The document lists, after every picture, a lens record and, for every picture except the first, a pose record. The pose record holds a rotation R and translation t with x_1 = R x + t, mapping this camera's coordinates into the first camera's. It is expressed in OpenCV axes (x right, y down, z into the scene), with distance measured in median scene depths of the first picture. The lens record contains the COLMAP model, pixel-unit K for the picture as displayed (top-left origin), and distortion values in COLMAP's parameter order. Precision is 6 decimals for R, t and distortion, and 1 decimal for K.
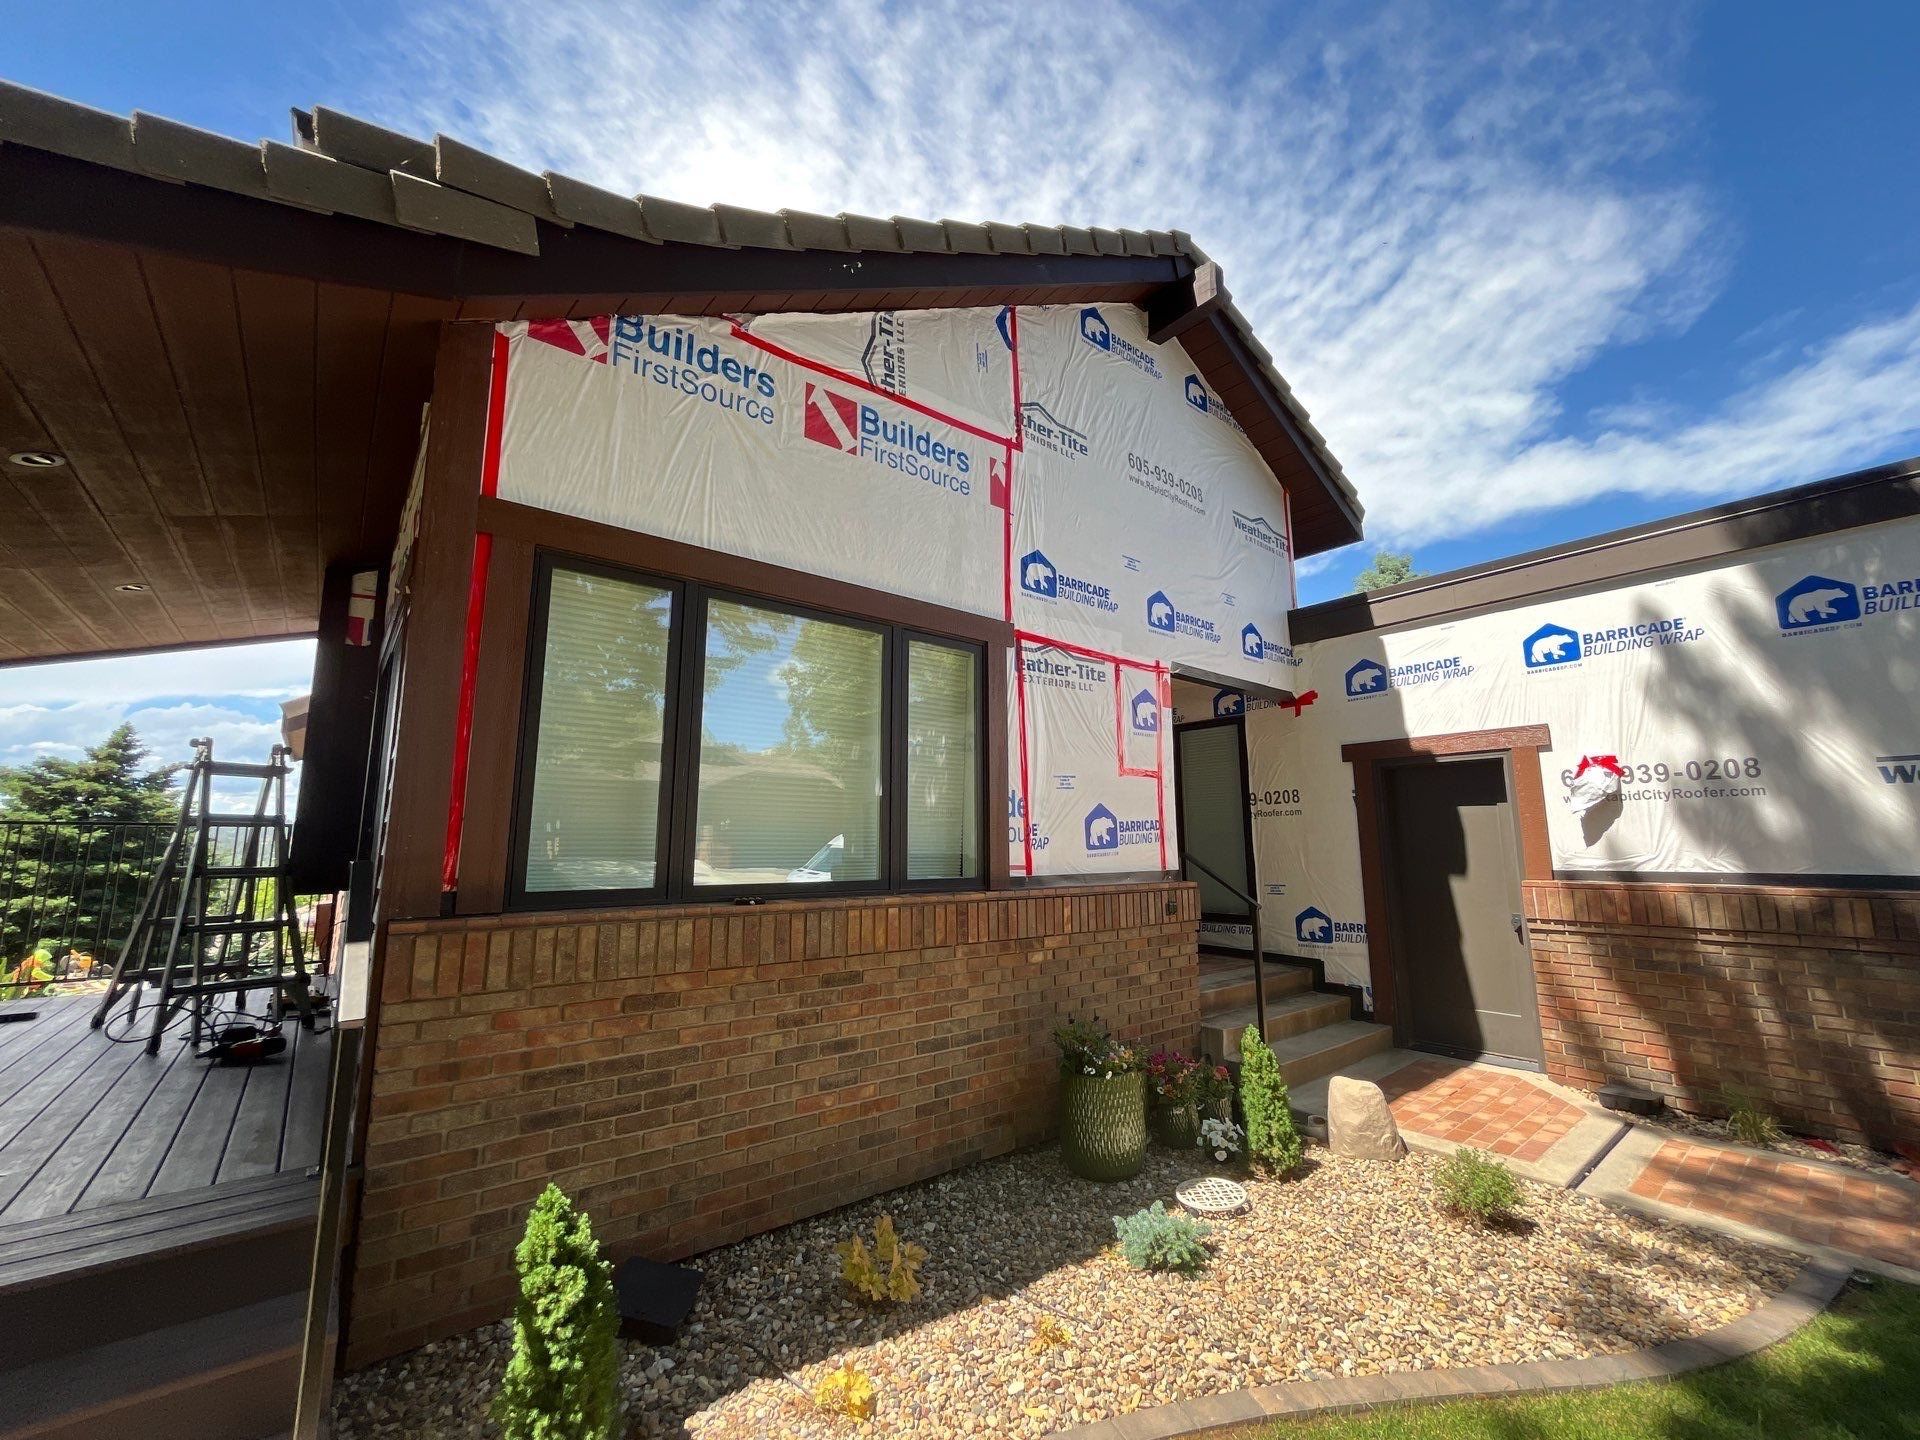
lens RADIAL K [[776.6, 0, 955.6], [0, 776.6, 723.3], [0, 0, 1]] dist [-0.000423, -0.000013]
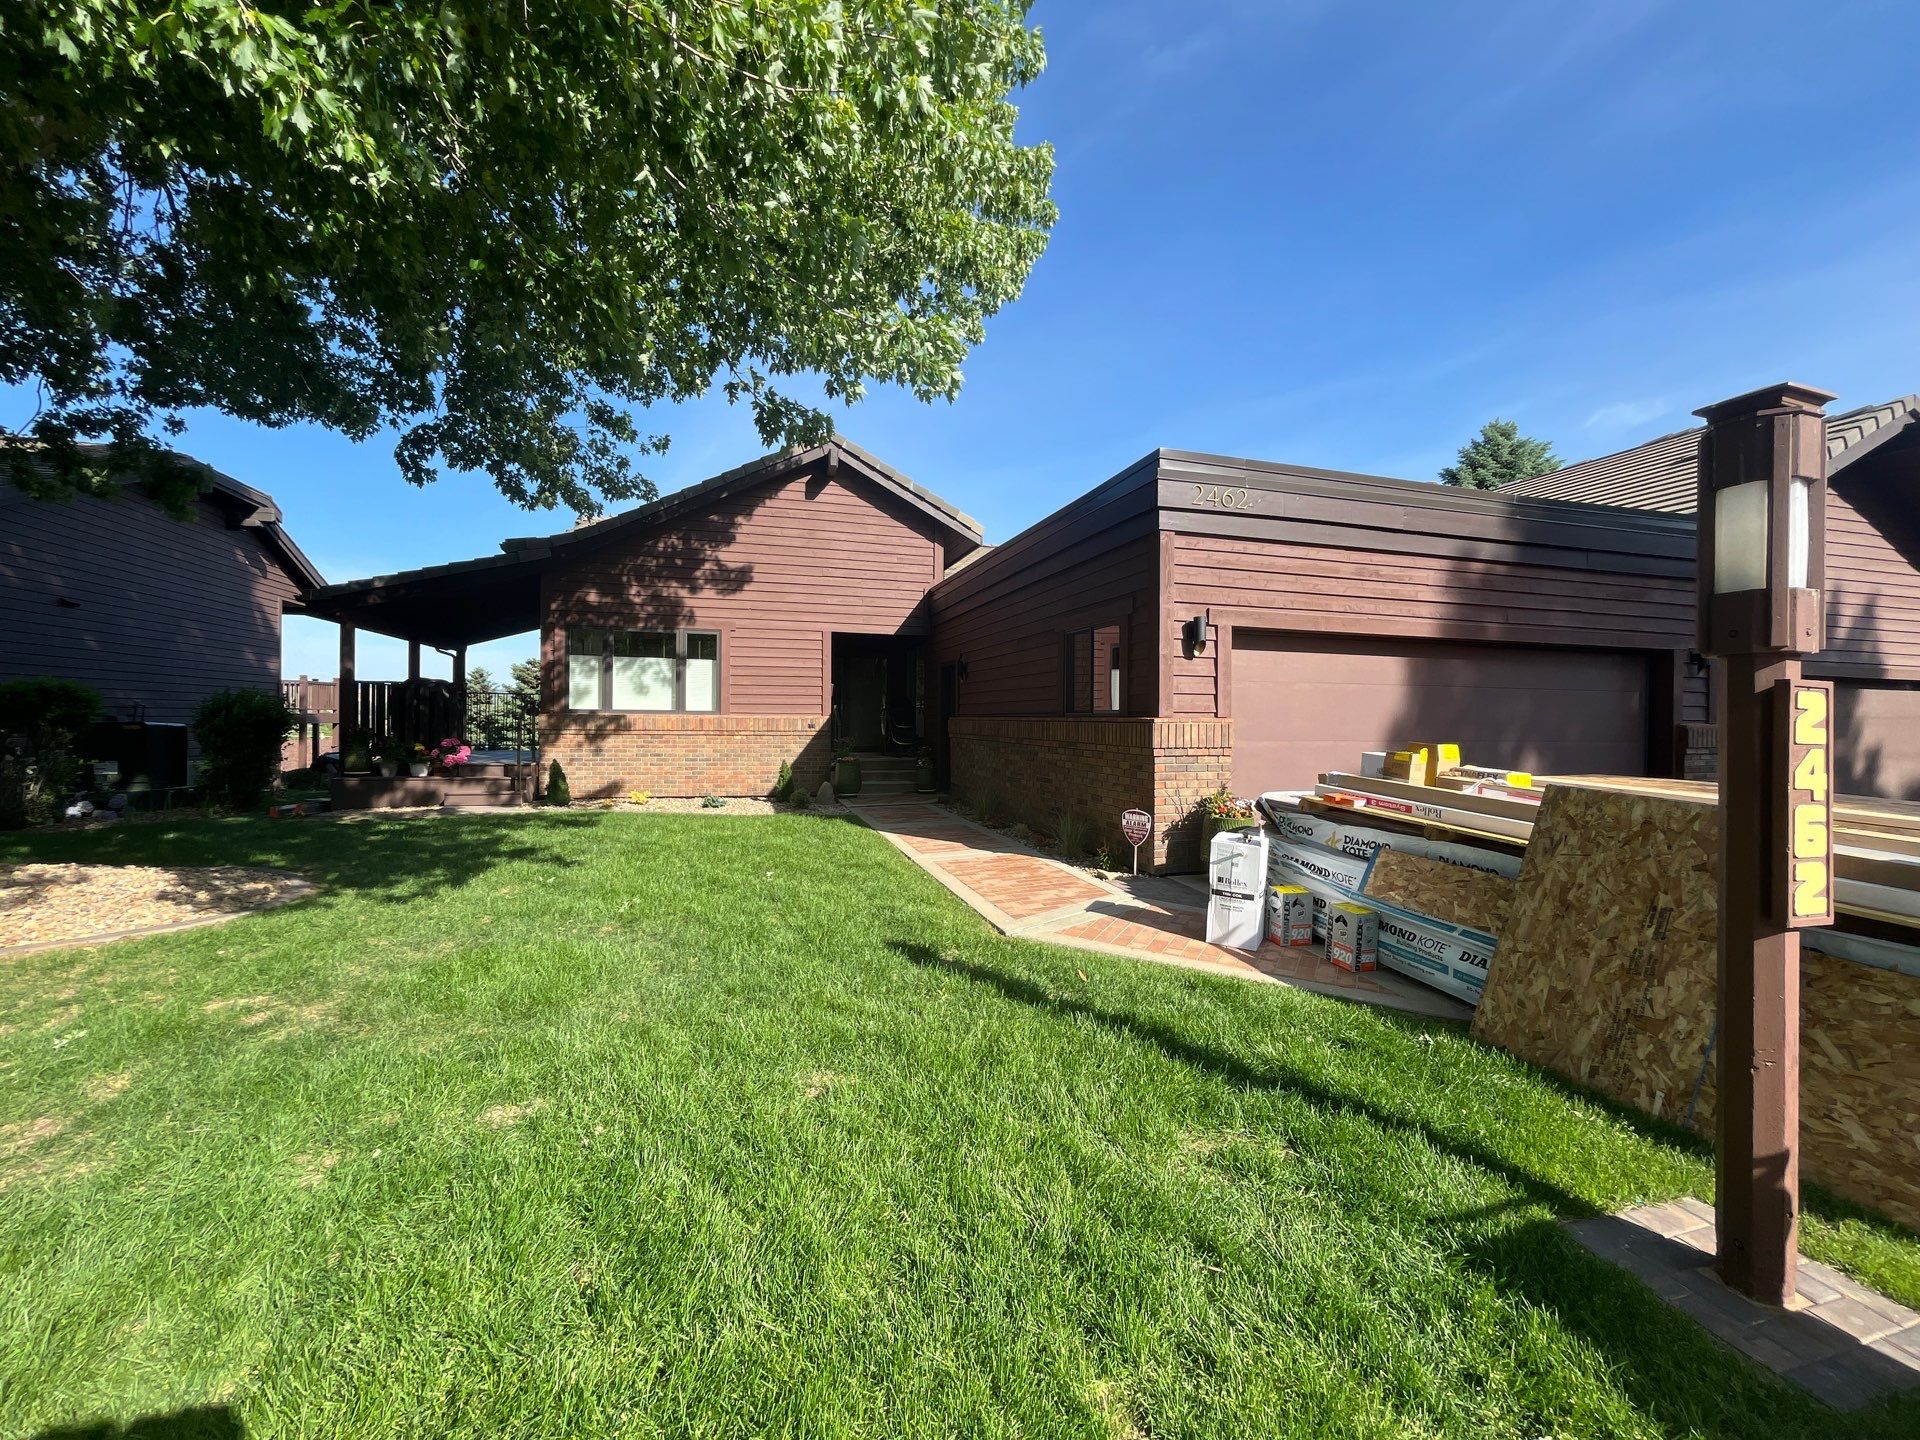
lens RADIAL K [[776.6, 0, 955.6], [0, 776.6, 723.3], [0, 0, 1]] dist [-0.000423, -0.000013]
pose [[0.927532, 0.011225, -0.373575, 2.138786], [0.050000, 0.986837, 0.153797, -0.181733], [0.370384, -0.161330, 0.914761, -1.508733]]
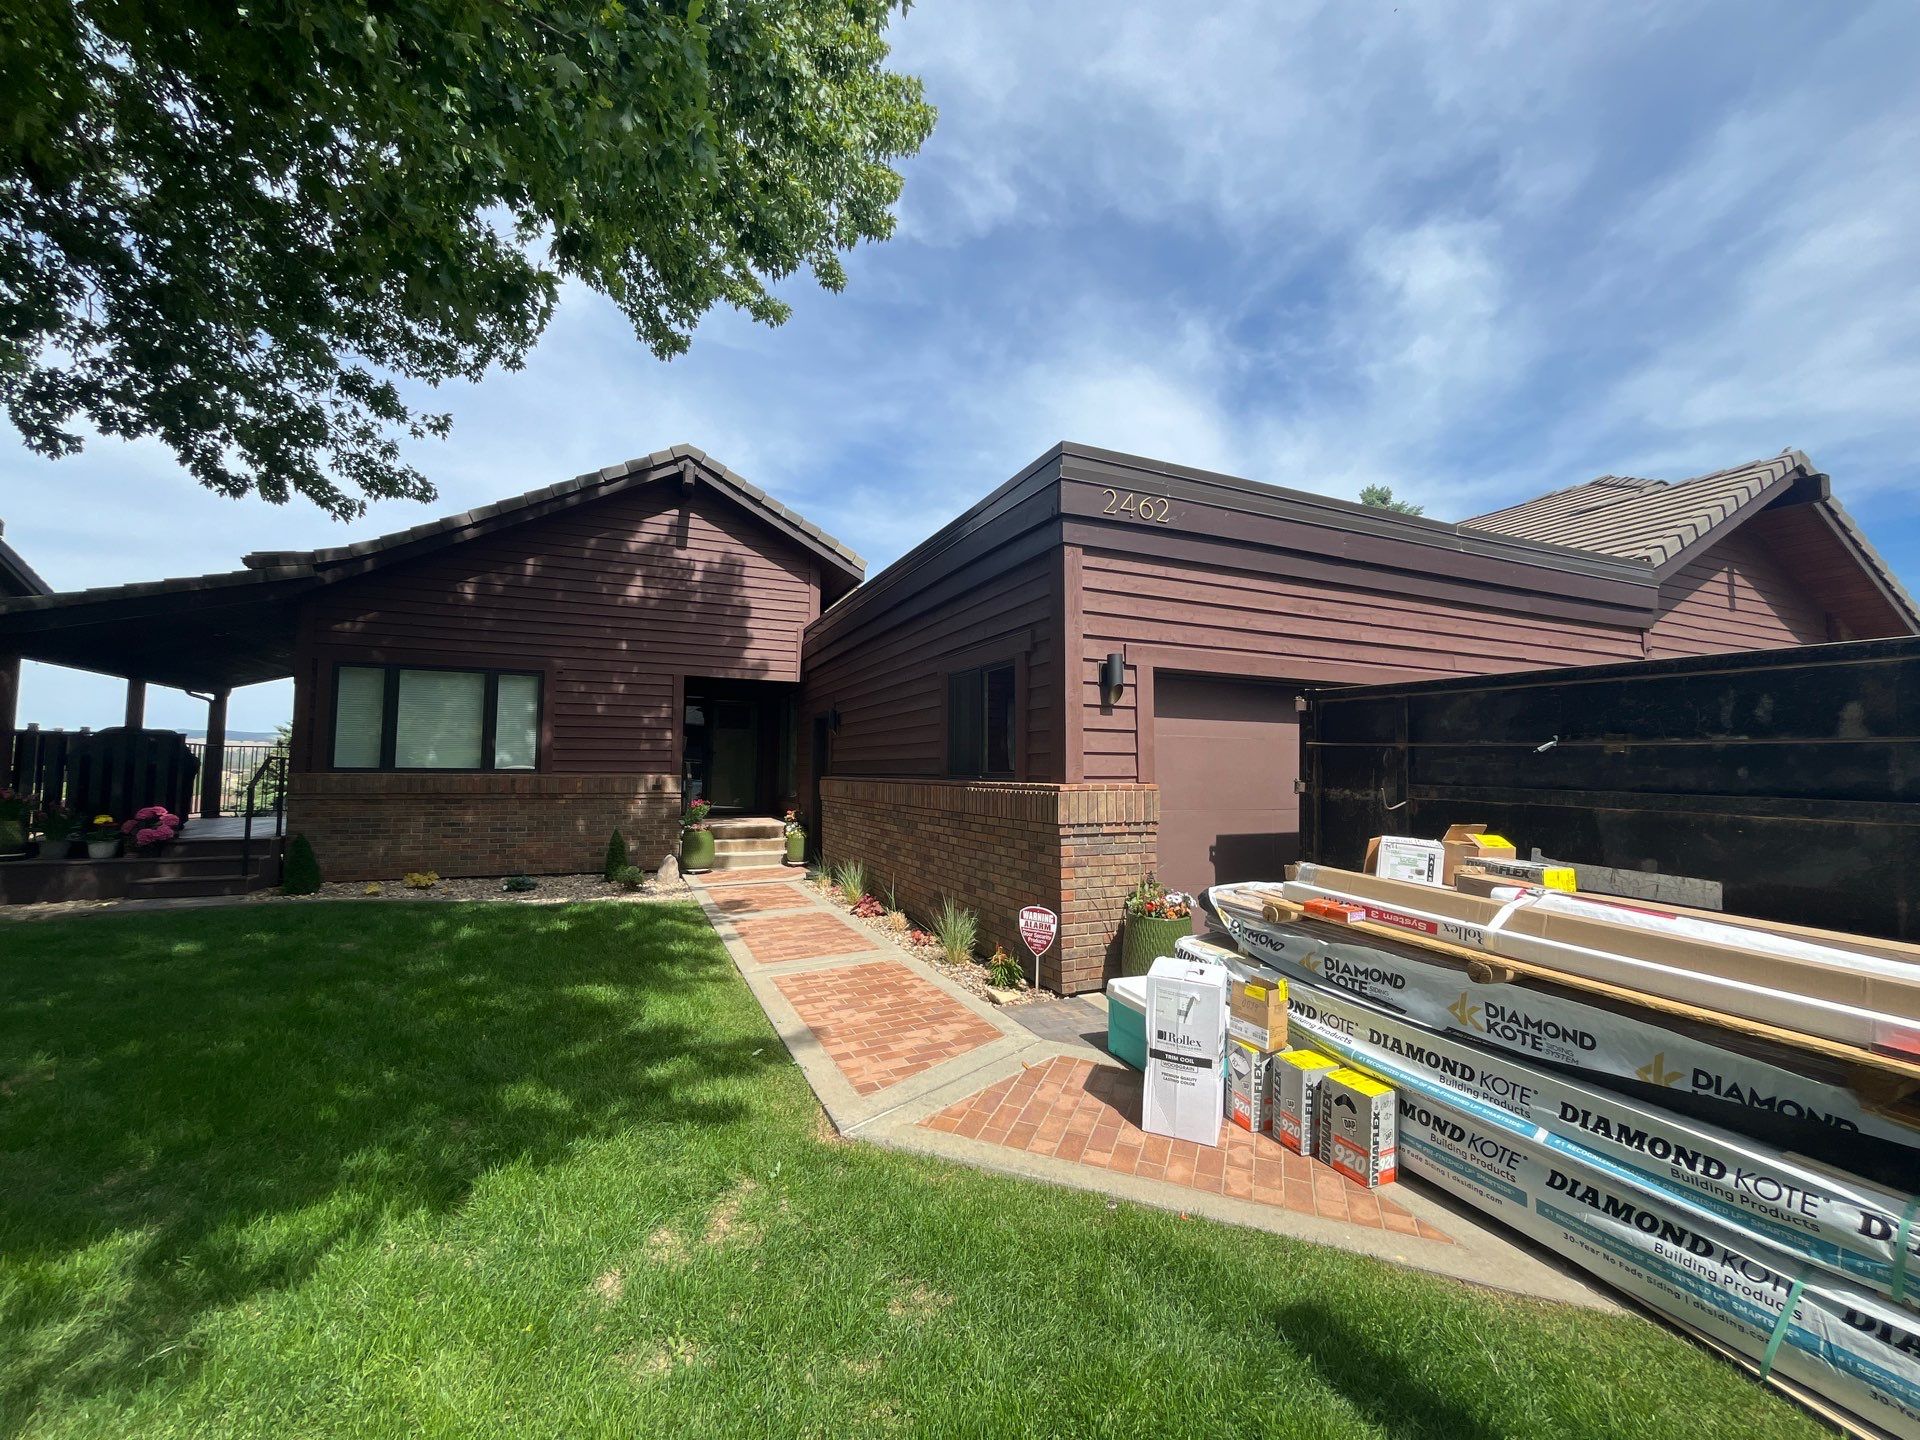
lens RADIAL K [[776.6, 0, 955.6], [0, 776.6, 723.3], [0, 0, 1]] dist [-0.000423, -0.000013]
pose [[0.966620, -0.007051, -0.256116, 2.074269], [0.030946, 0.995516, 0.089387, -0.134298], [0.254337, -0.094329, 0.962504, -1.087578]]
